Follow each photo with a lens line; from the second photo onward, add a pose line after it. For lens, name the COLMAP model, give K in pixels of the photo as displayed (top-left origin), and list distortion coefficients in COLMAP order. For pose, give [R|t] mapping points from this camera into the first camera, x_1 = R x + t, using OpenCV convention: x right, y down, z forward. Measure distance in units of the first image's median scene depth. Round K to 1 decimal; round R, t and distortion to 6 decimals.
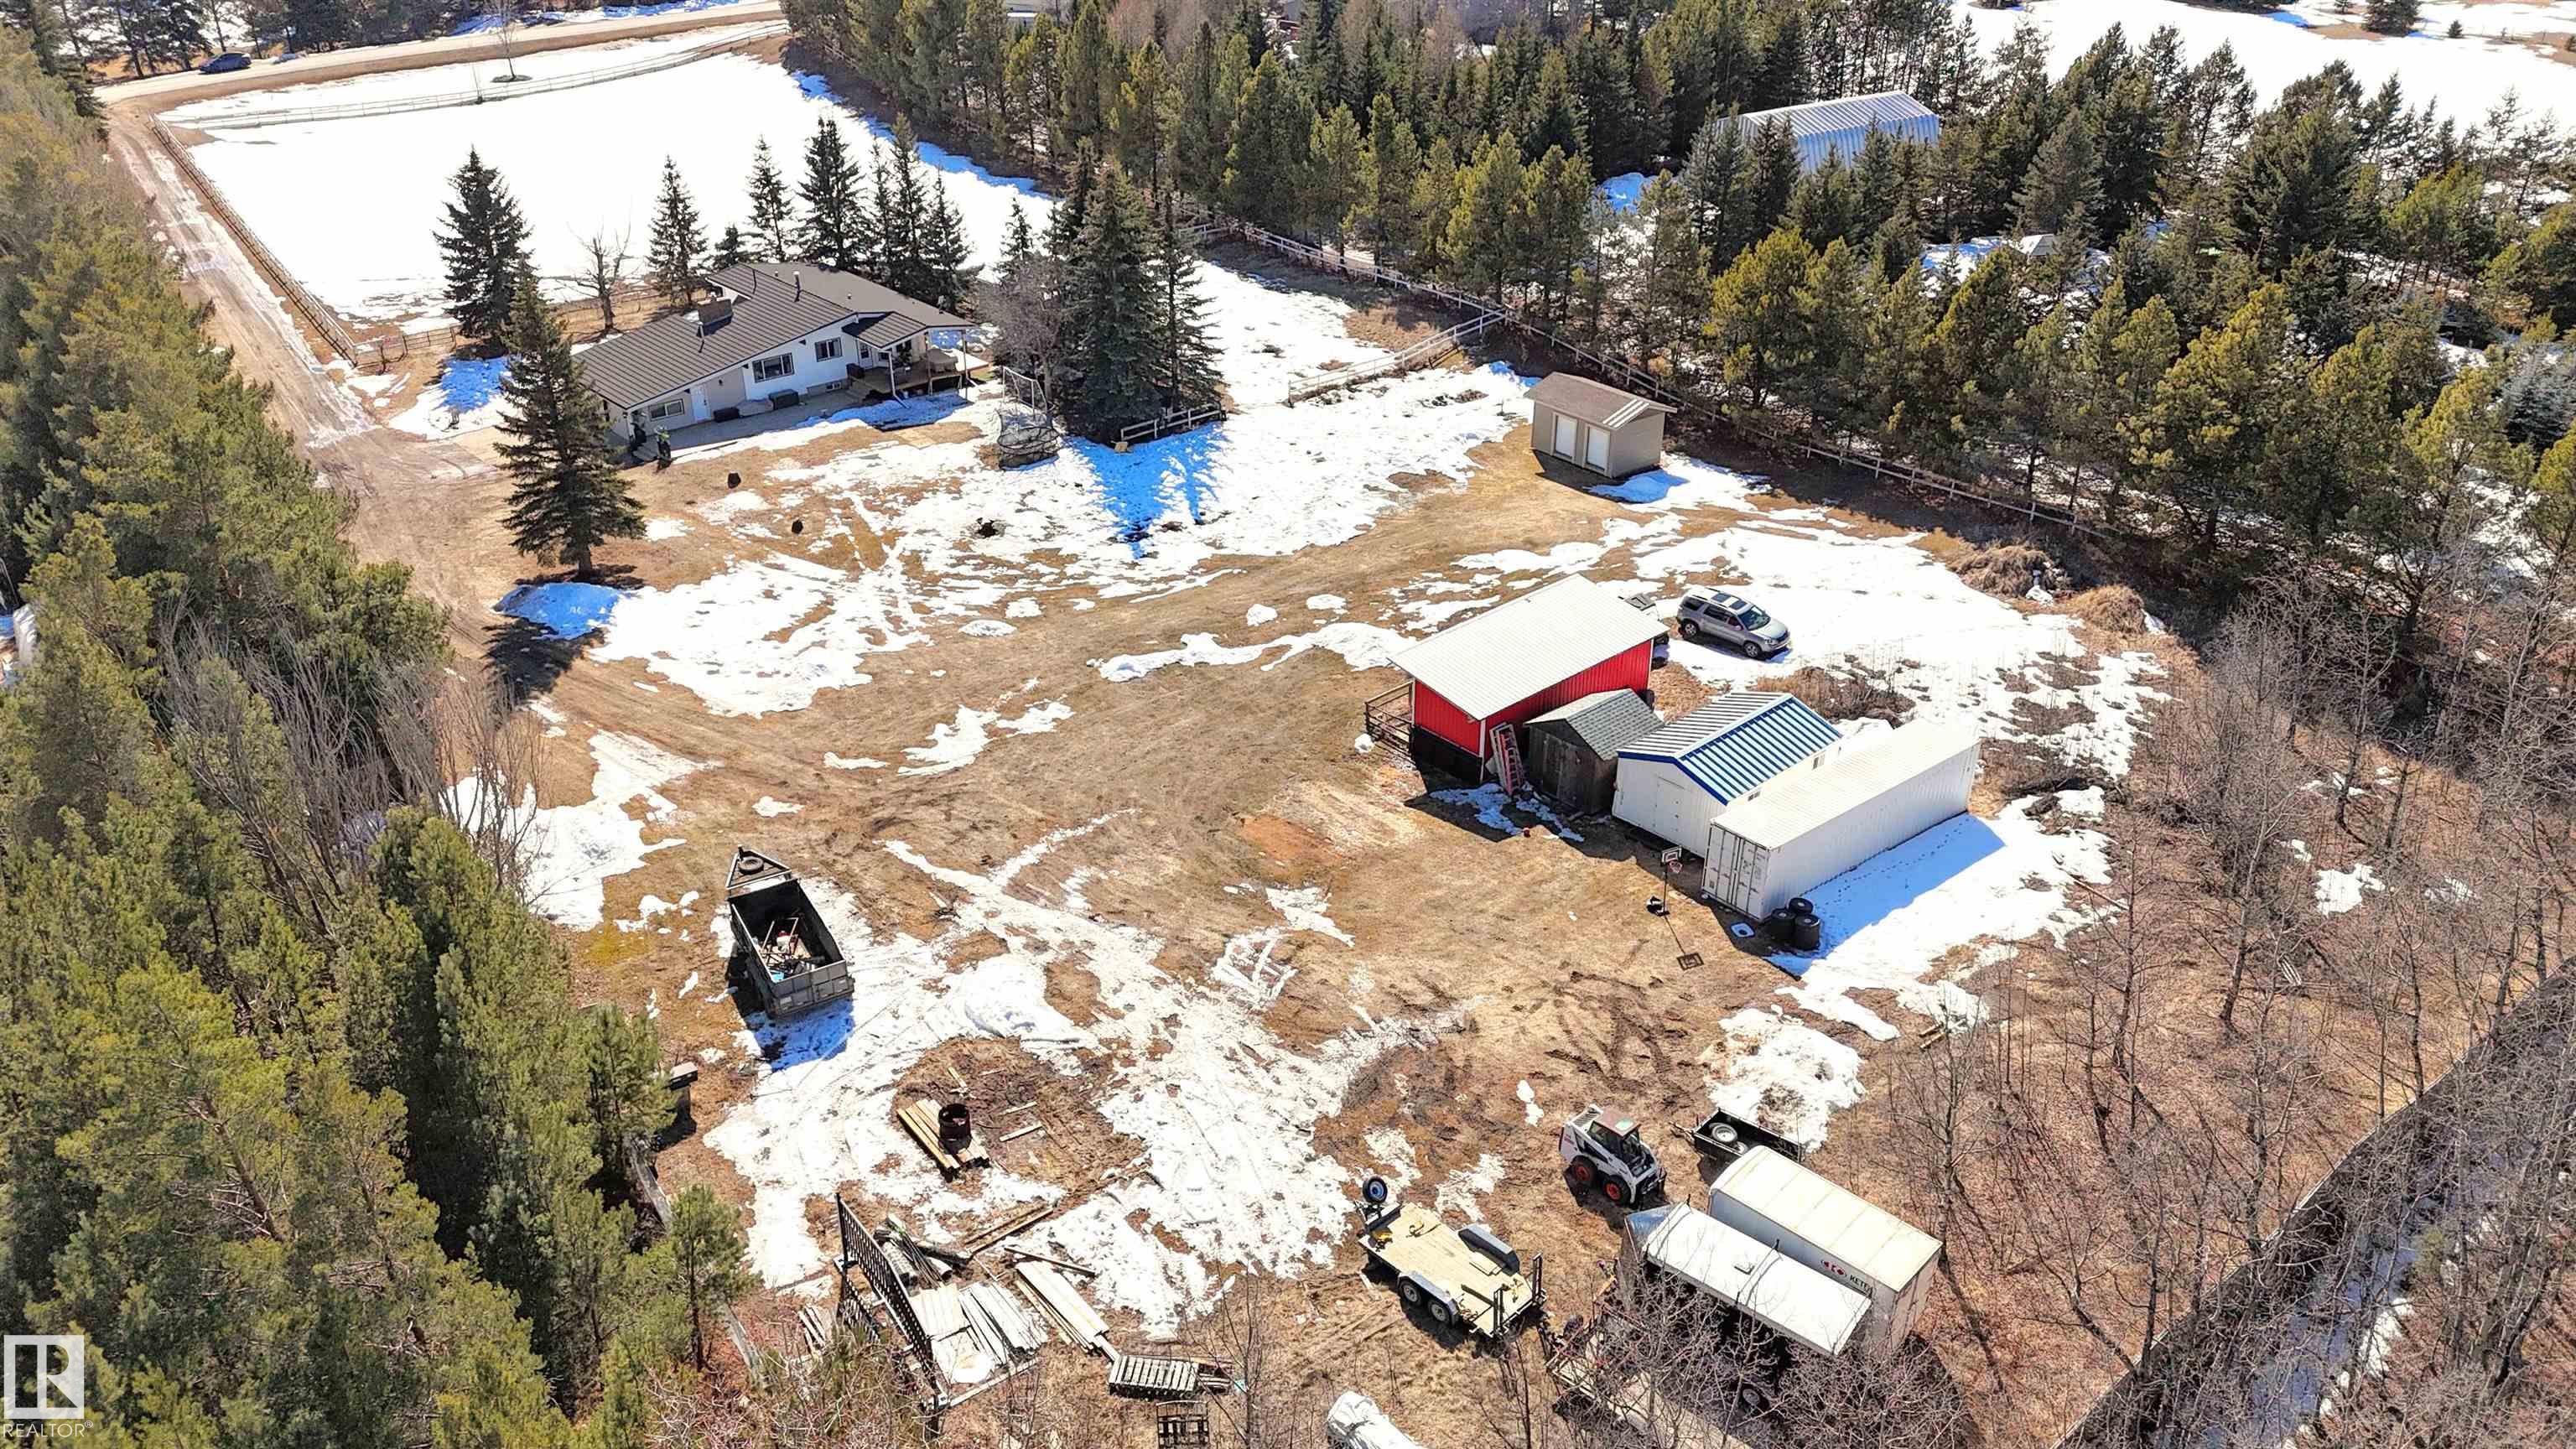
lens RADIAL K [[1890.0, 0, 1287.8], [0, 1890.0, 726.7], [0, 0, 1]] dist [0.055214, -0.054677]
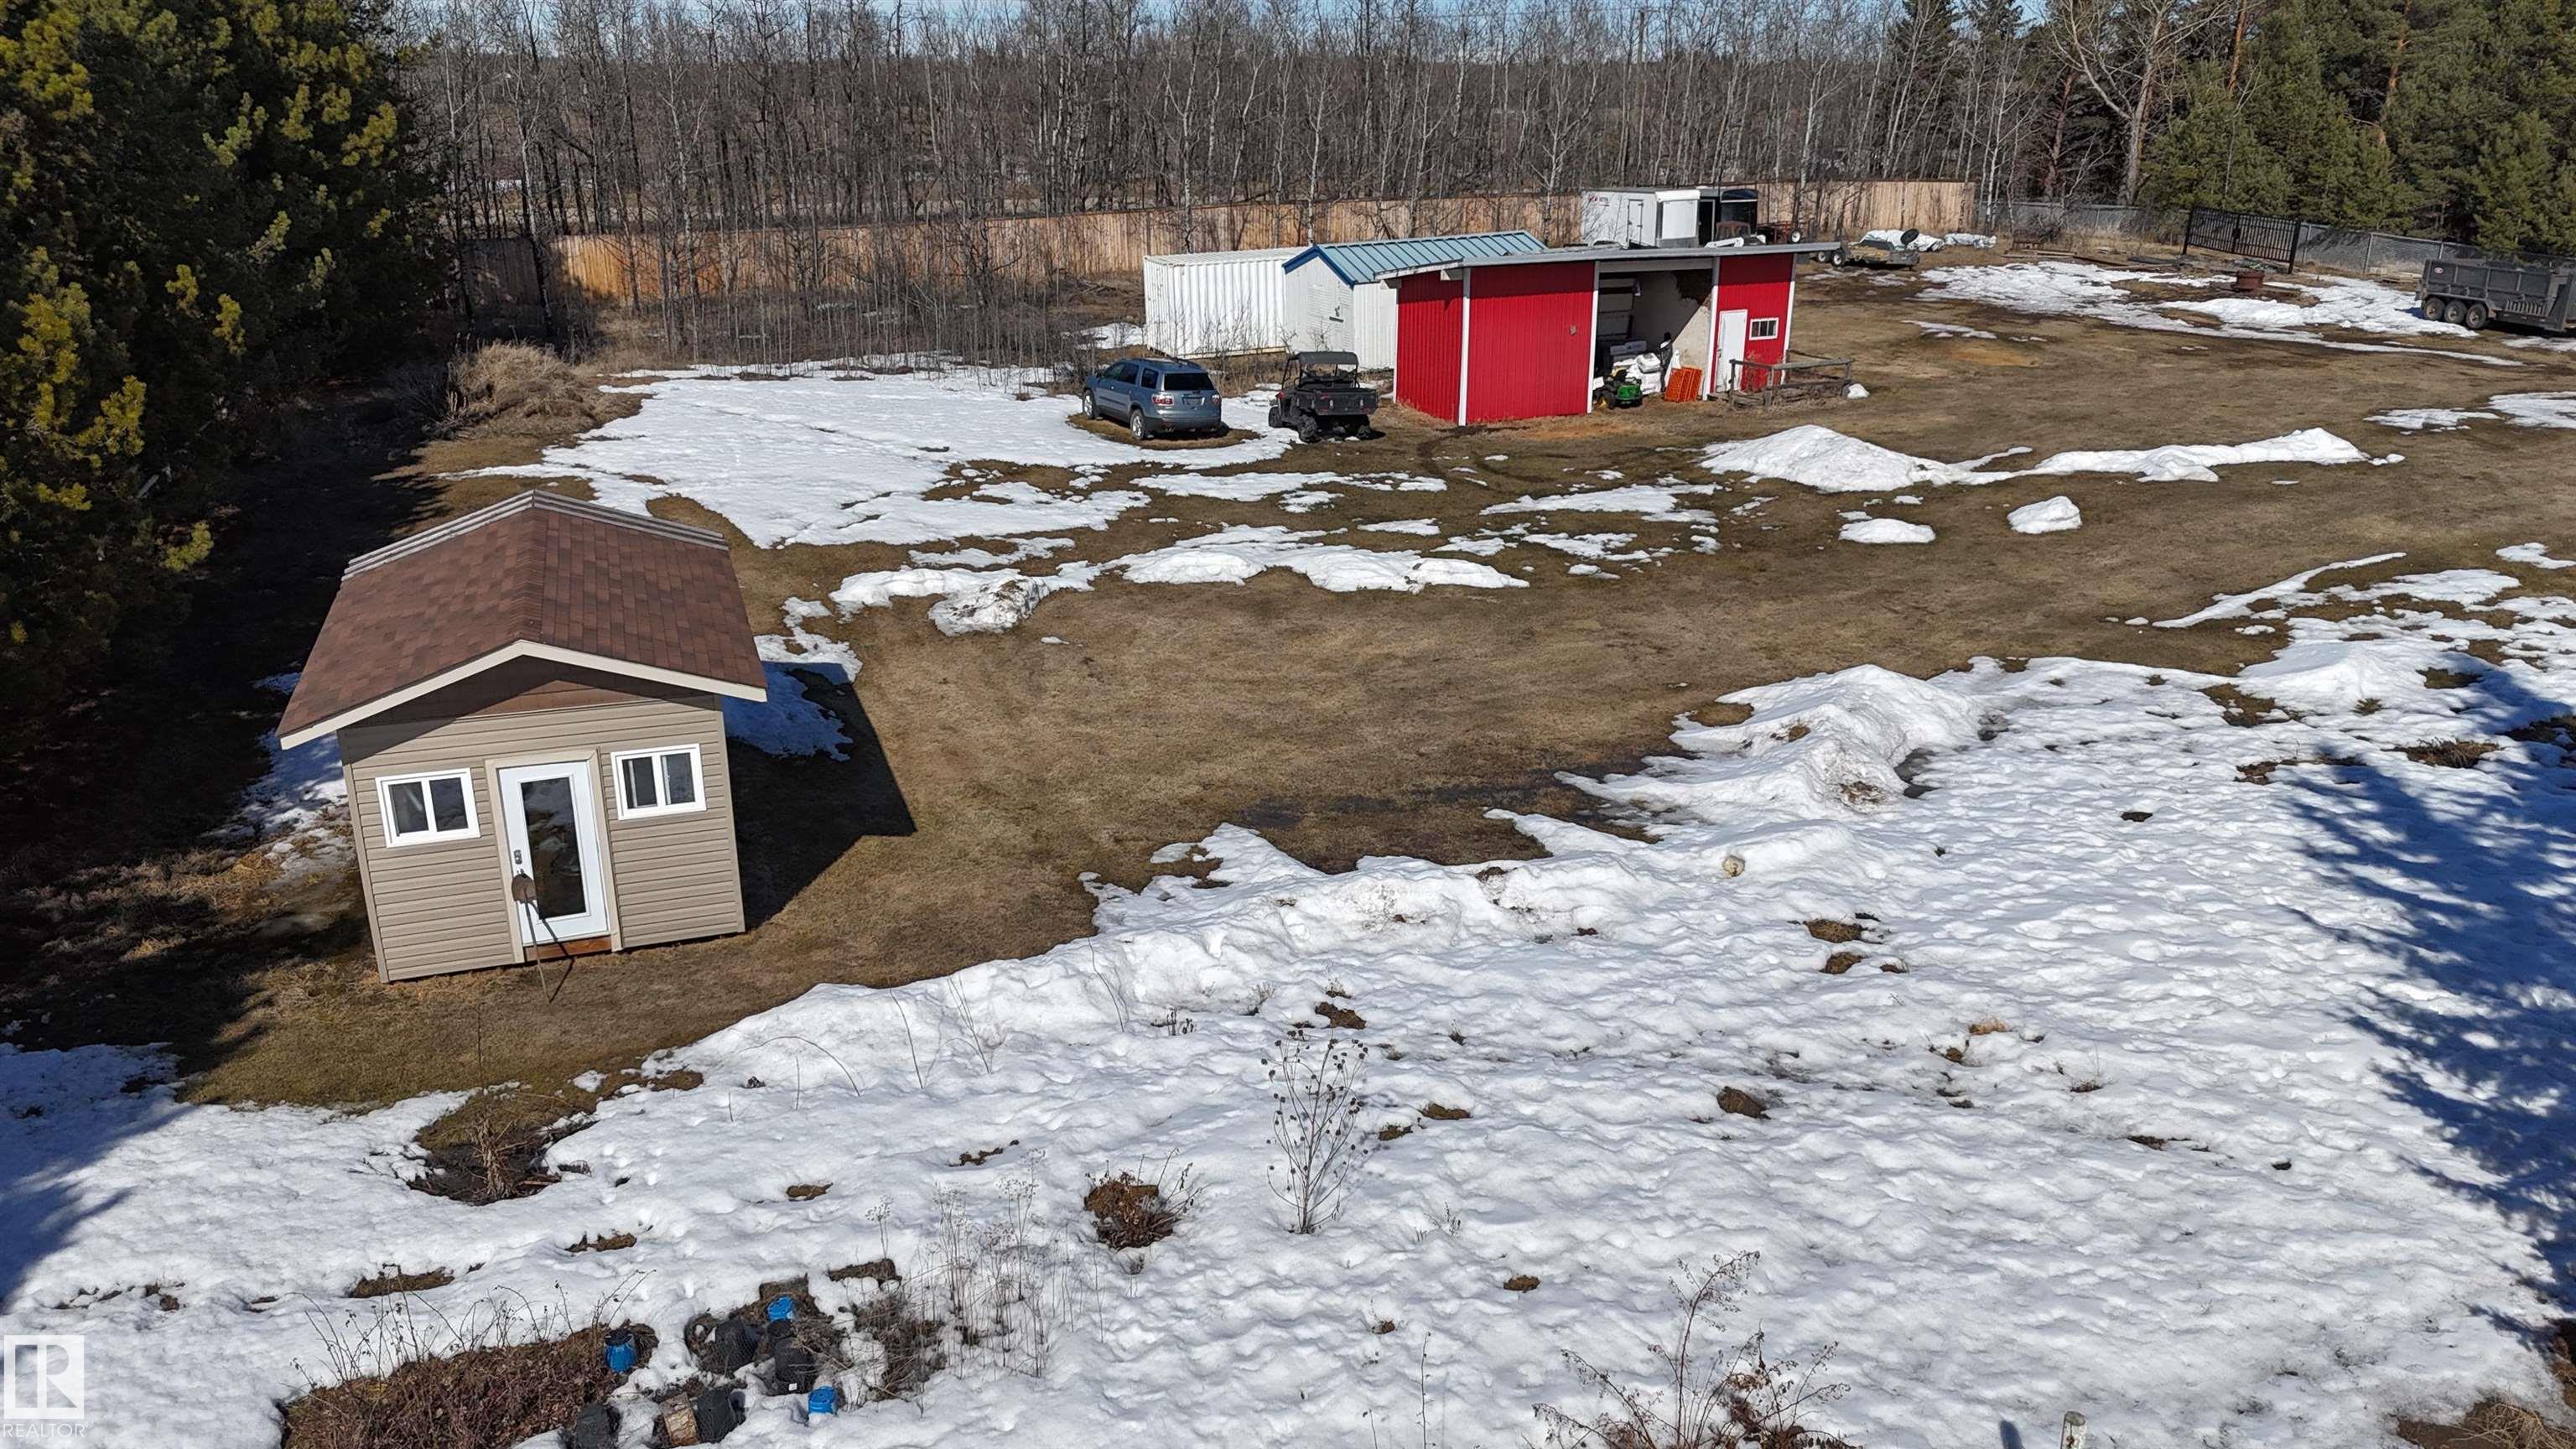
lens RADIAL K [[1890.0, 0, 1278.0], [0, 1890.0, 720.2], [0, 0, 1]] dist [0.055214, -0.054677]
pose [[-0.948720, -0.096936, 0.300888, 0.018415], [0.155440, 0.685755, 0.711040, -0.381882], [-0.275261, 0.721348, -0.635522, 1.402021]]
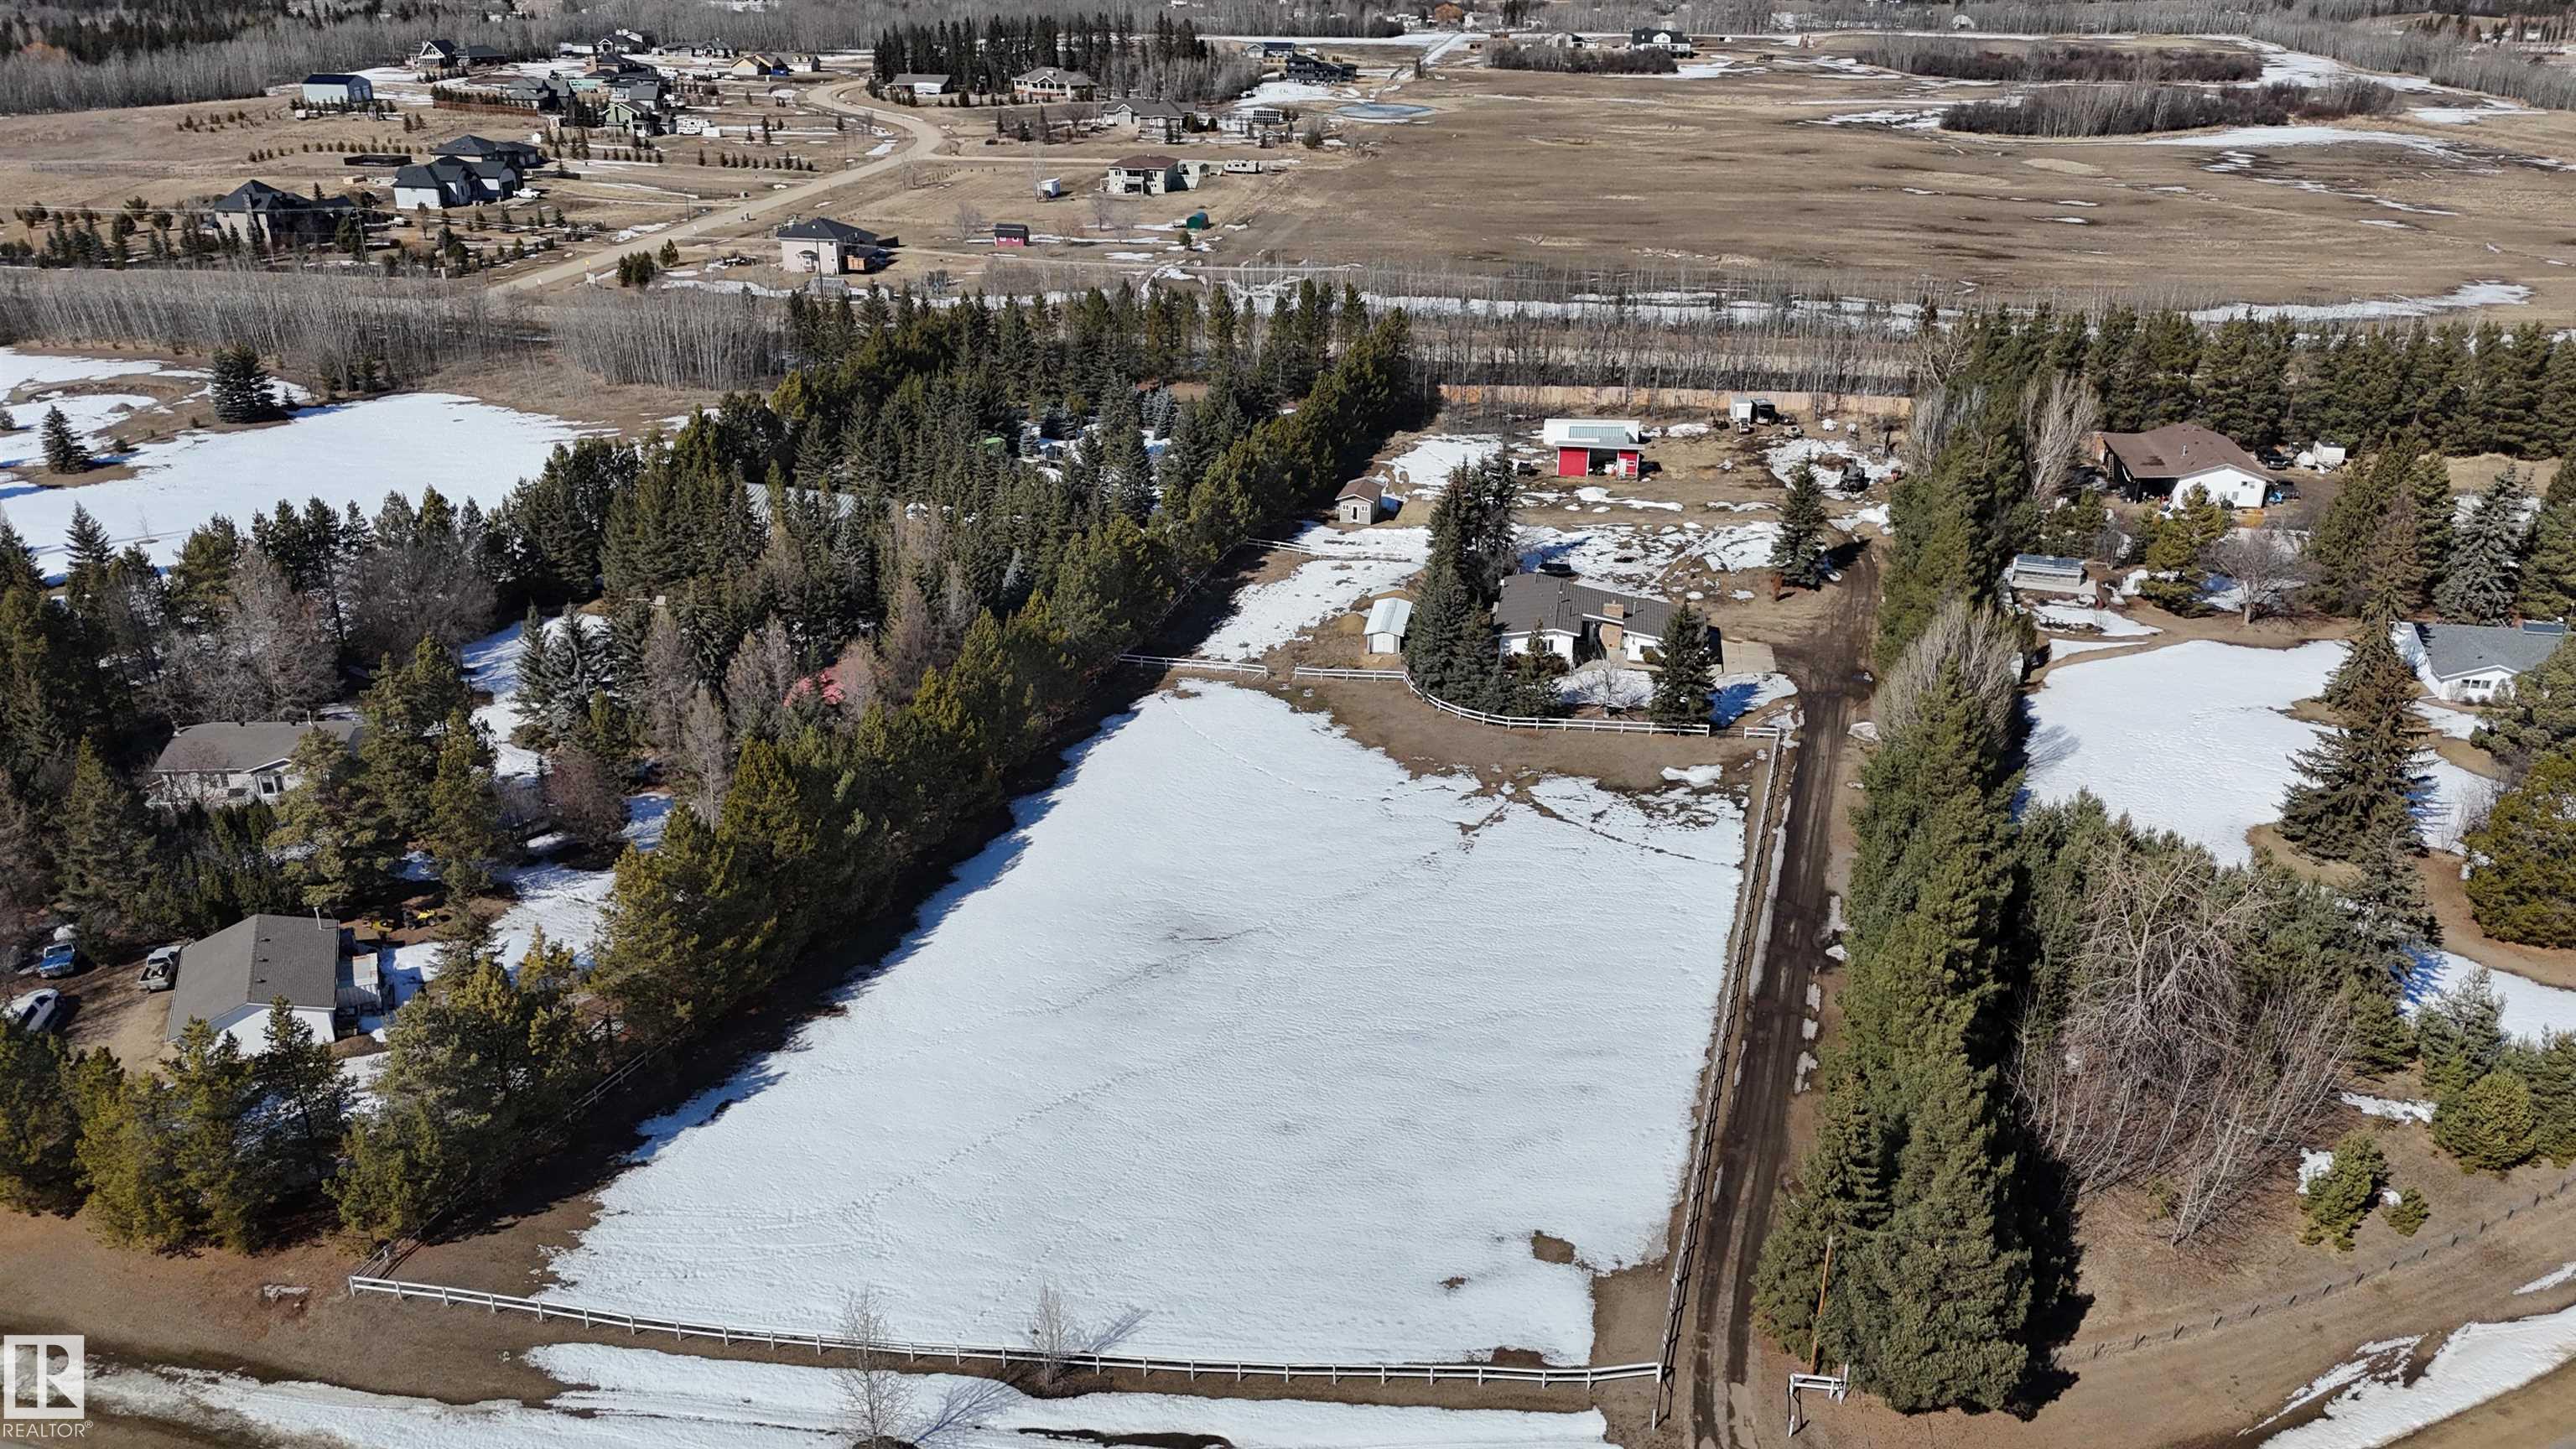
lens RADIAL K [[1890.0, 0, 1283.3], [0, 1890.0, 724.6], [0, 0, 1]] dist [0.055214, -0.054677]
pose [[-0.614134, -0.323123, 0.720021, -1.795982], [0.381840, 0.676789, 0.629408, -1.740262], [-0.690678, 0.661474, -0.292258, 2.340214]]
